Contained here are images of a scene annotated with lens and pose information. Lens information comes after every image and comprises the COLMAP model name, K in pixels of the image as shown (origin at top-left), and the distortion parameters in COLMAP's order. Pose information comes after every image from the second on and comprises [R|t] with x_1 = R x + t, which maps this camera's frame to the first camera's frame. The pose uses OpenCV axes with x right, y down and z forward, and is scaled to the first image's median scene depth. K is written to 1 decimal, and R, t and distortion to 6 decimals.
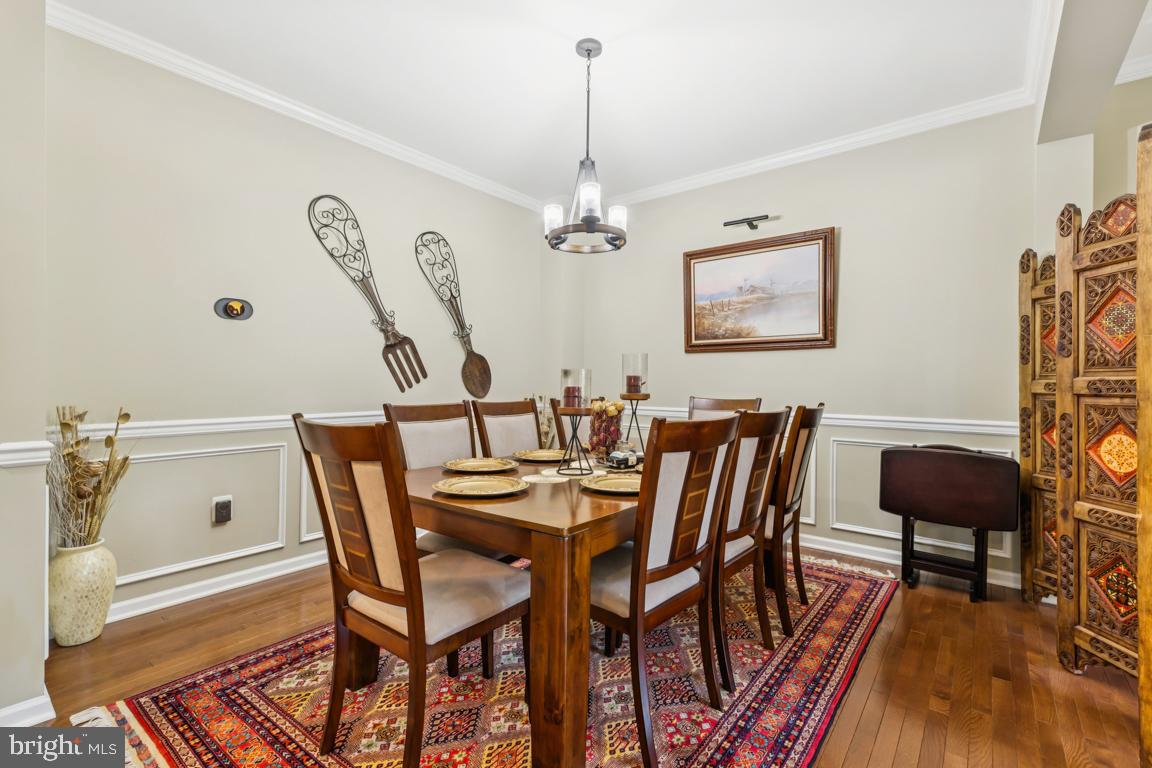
lens RADIAL K [[514.2, 0, 581.5], [0, 514.2, 387.9], [0, 0, 1]] dist [0.010502, -0.000174]
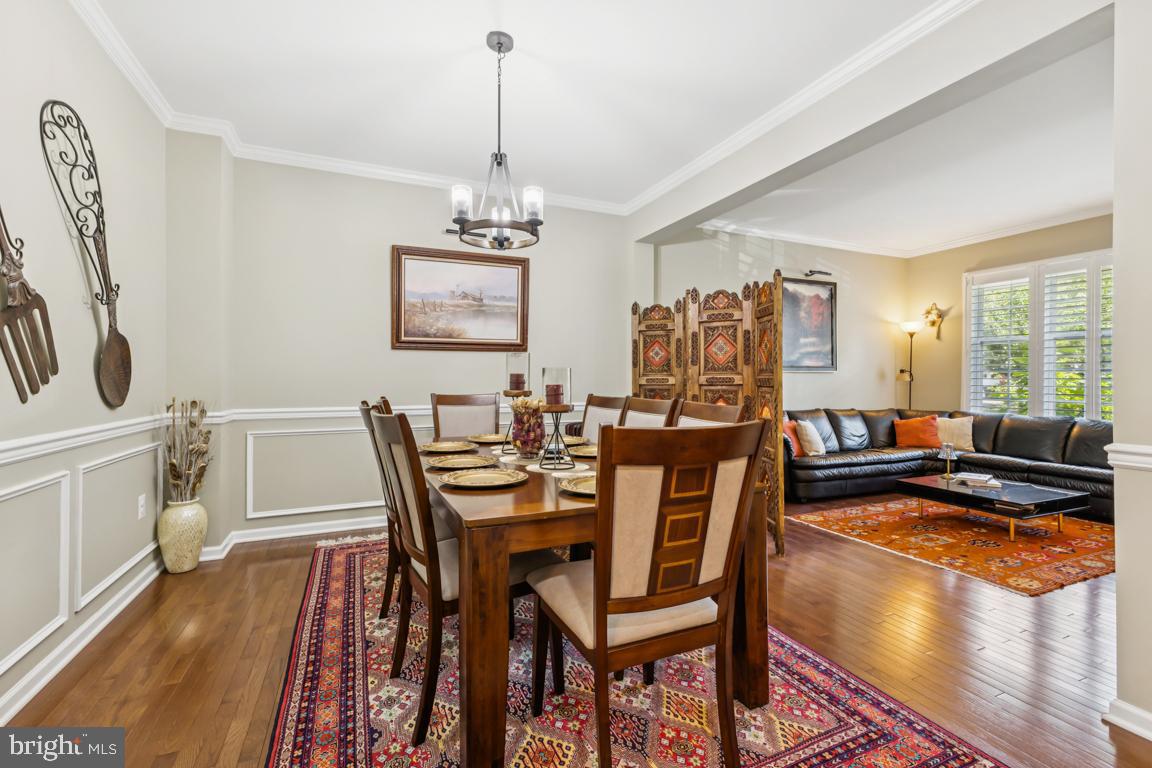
lens RADIAL K [[501.2, 0, 578.1], [0, 501.2, 382.6], [0, 0, 1]] dist [0.012990, -0.000581]
pose [[0.467298, -0.012696, 0.884008, -0.546608], [0.013208, 0.999886, 0.007378, -0.008744], [-0.884001, 0.008228, 0.467413, 0.298656]]
